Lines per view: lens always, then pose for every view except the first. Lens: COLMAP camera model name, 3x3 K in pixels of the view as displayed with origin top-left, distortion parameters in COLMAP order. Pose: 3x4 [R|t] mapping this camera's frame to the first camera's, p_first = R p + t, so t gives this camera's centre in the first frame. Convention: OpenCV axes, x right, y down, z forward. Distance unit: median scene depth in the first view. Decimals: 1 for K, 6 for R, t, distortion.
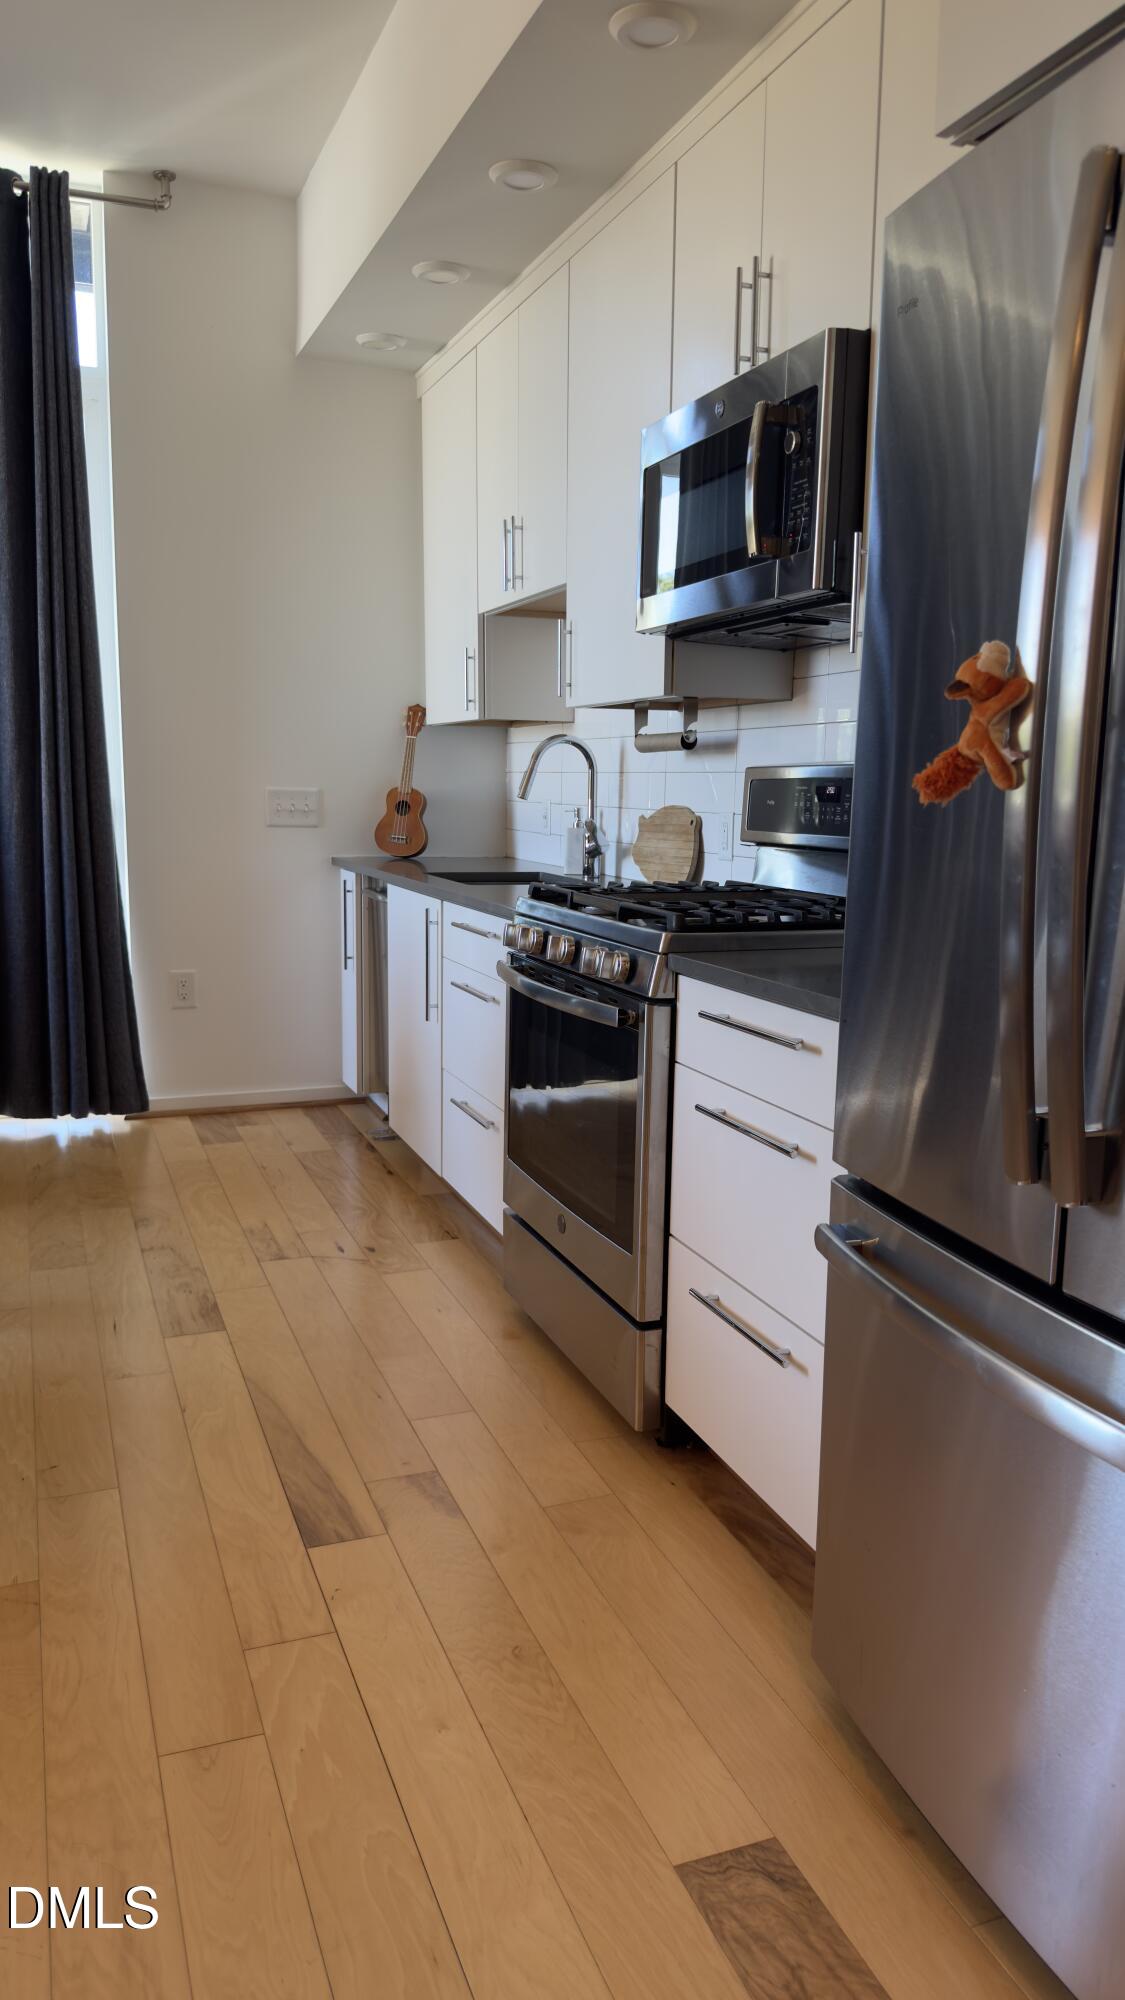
lens RADIAL K [[1401.4, 0, 585.9], [0, 1401.4, 1001.8], [0, 0, 1]] dist [0.106028, -0.174575]
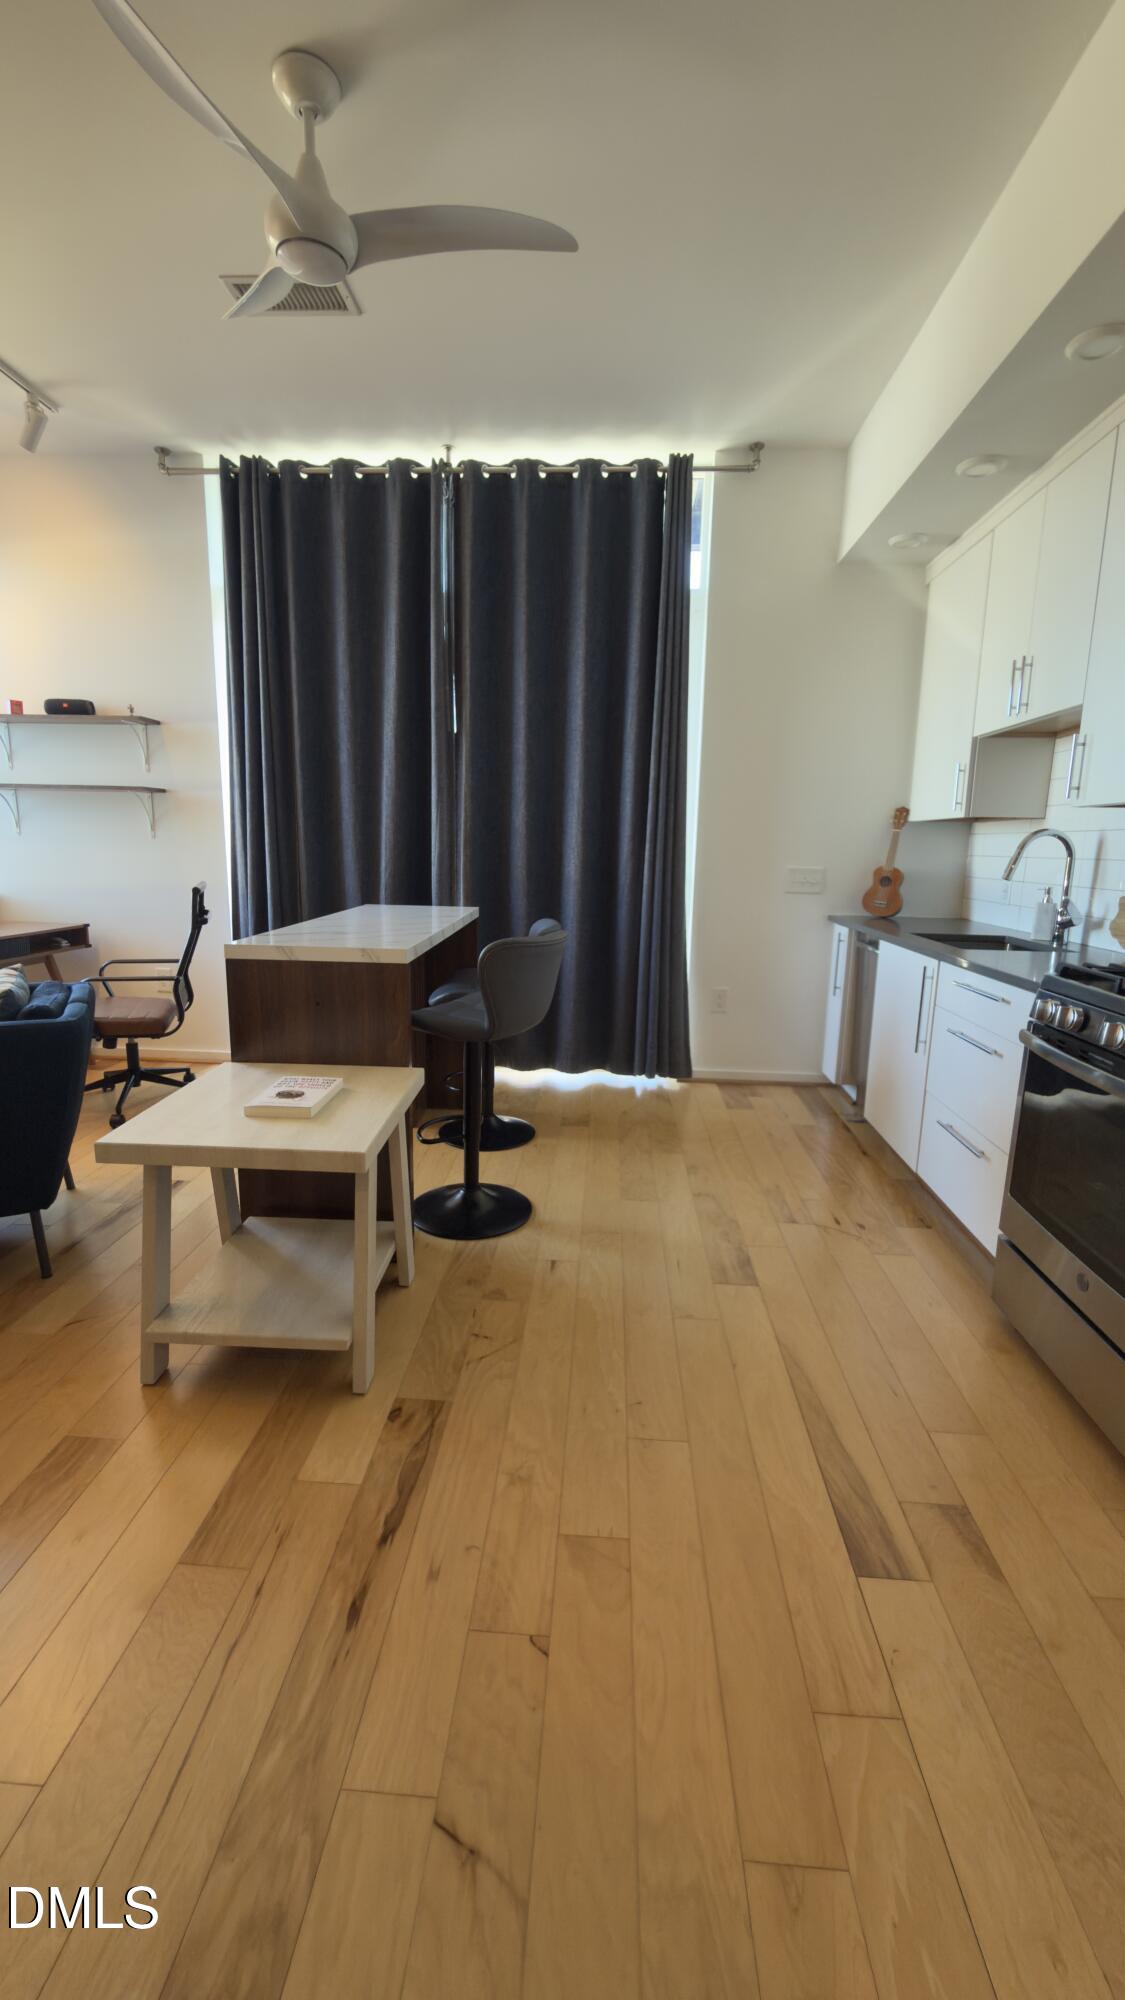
lens RADIAL K [[806.4, 0, 561.1], [0, 806.4, 991.8], [0, 0, 1]] dist [0.000300, 0.000066]
pose [[0.904867, 0.079590, -0.418188, -0.093505], [-0.073207, 0.996825, 0.031312, -0.037464], [0.419353, 0.002281, 0.907820, 0.174840]]
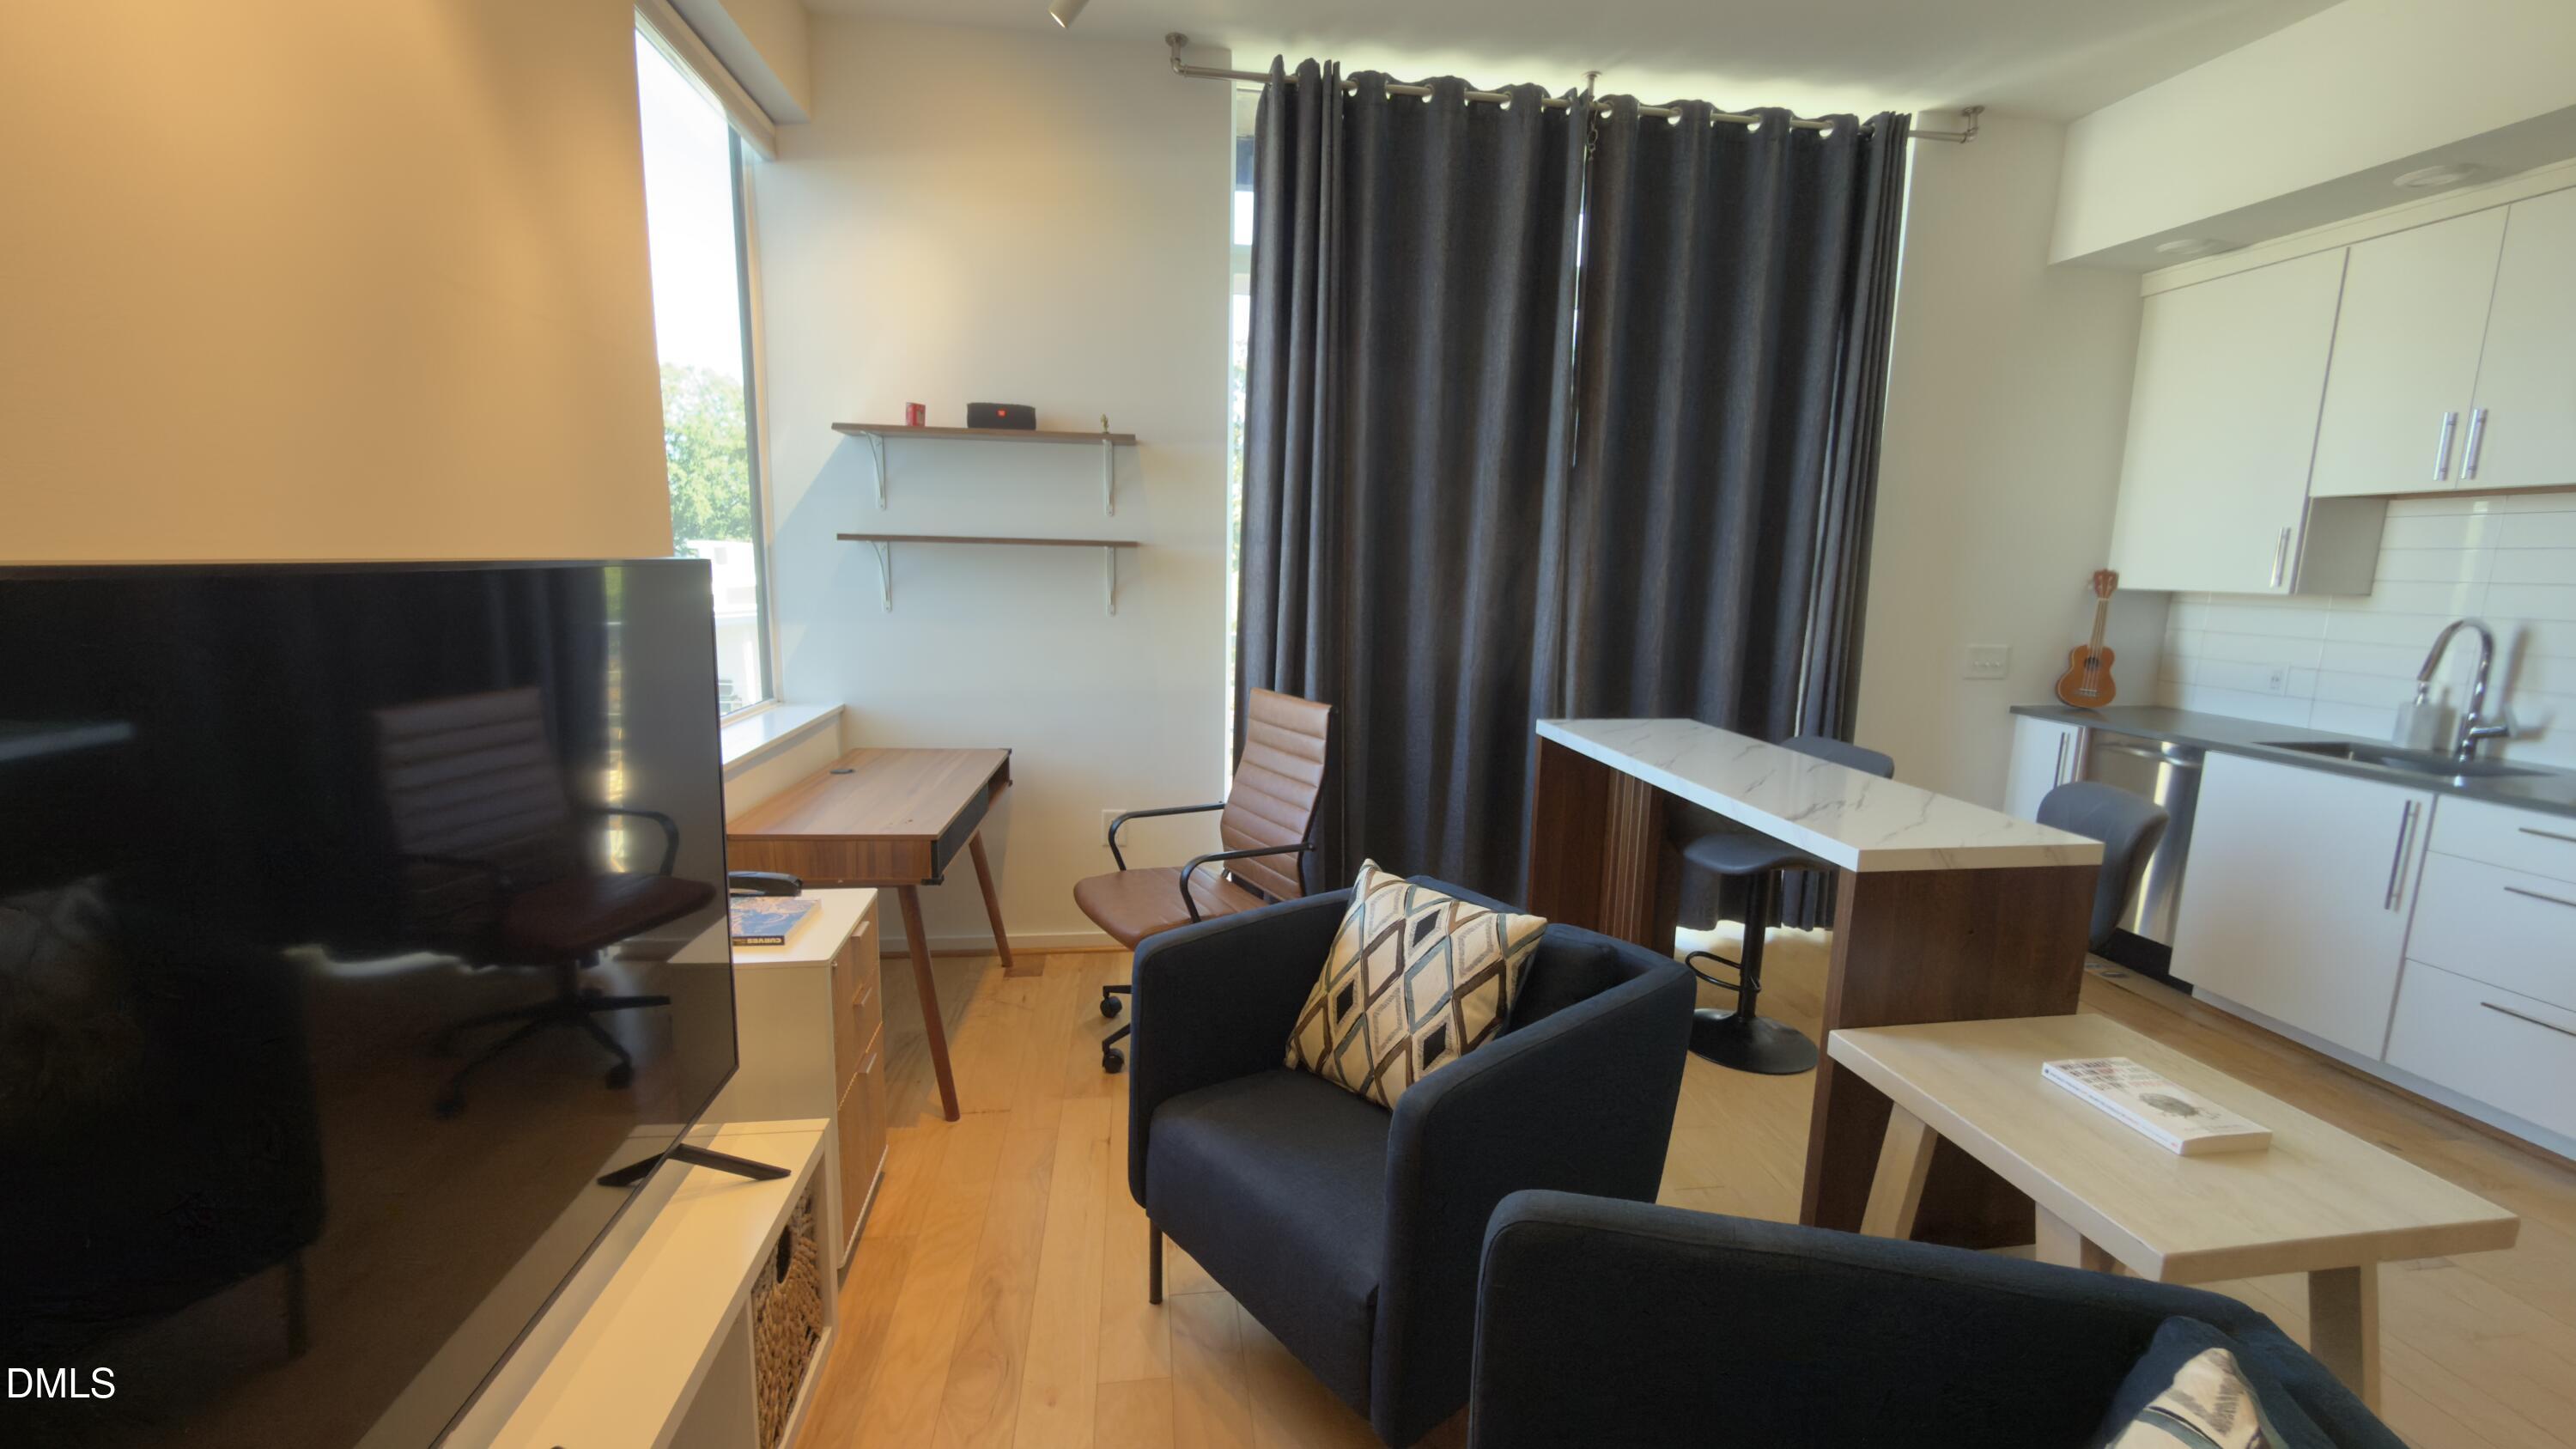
lens RADIAL K [[1066.5, 0, 1293.1], [0, 1066.5, 713.2], [0, 0, 1]] dist [-0.000340, 0.000021]
pose [[0.972361, 0.037435, -0.230460, -0.643160], [-0.041495, 0.999057, -0.012795, -0.076328], [0.229764, 0.022004, 0.972998, 0.068559]]
